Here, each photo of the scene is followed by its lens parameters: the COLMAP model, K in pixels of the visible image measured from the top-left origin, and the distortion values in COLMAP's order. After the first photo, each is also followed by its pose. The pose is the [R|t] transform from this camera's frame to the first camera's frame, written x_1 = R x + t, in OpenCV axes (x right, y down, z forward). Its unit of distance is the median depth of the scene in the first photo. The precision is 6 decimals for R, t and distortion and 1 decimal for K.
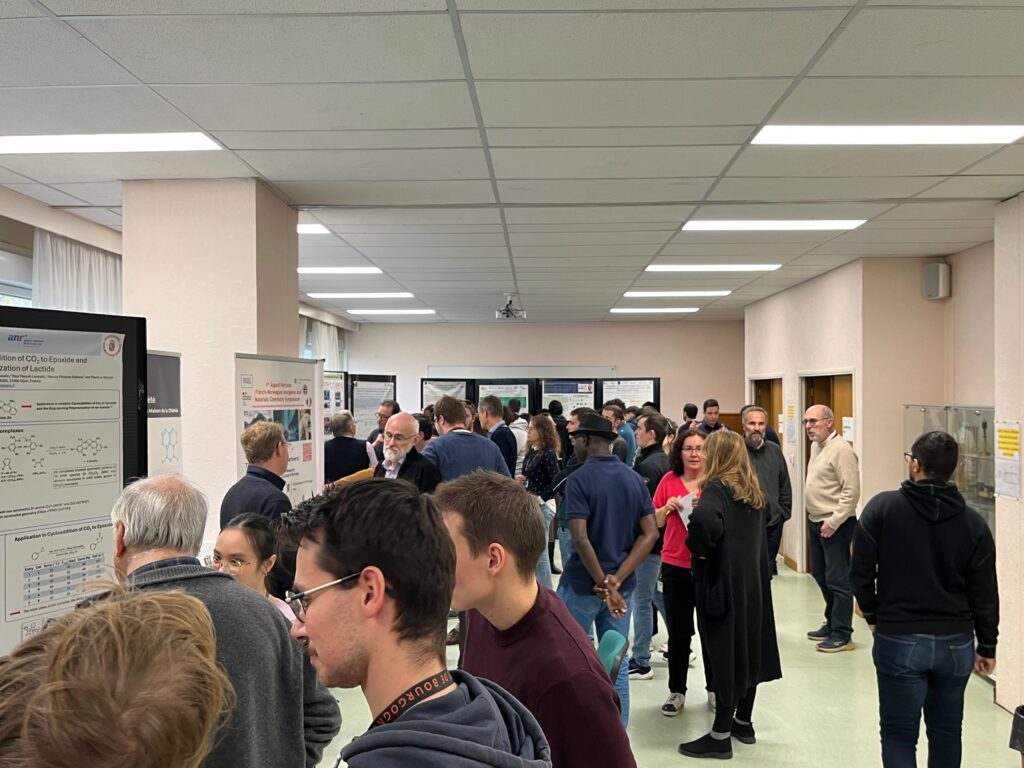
lens RADIAL K [[895.7, 0, 514.0], [0, 895.7, 387.6], [0, 0, 1]] dist [0.005238, 0.000233]
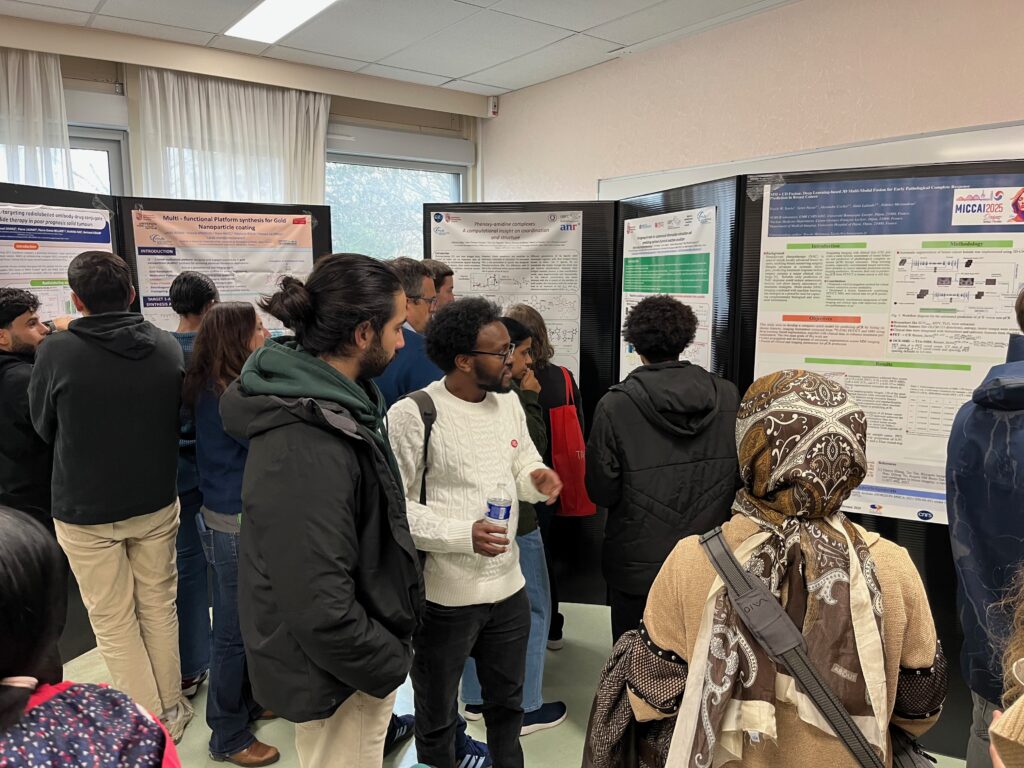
lens RADIAL K [[766.2, 0, 520.1], [0, 766.2, 389.2], [0, 0, 1]] dist [0.051432, -0.055661]
pose [[0.629005, 0.115232, -0.768814, 0.157309], [0.002297, 0.988674, 0.150064, 0.015679], [0.777398, -0.096157, 0.621616, 0.799385]]
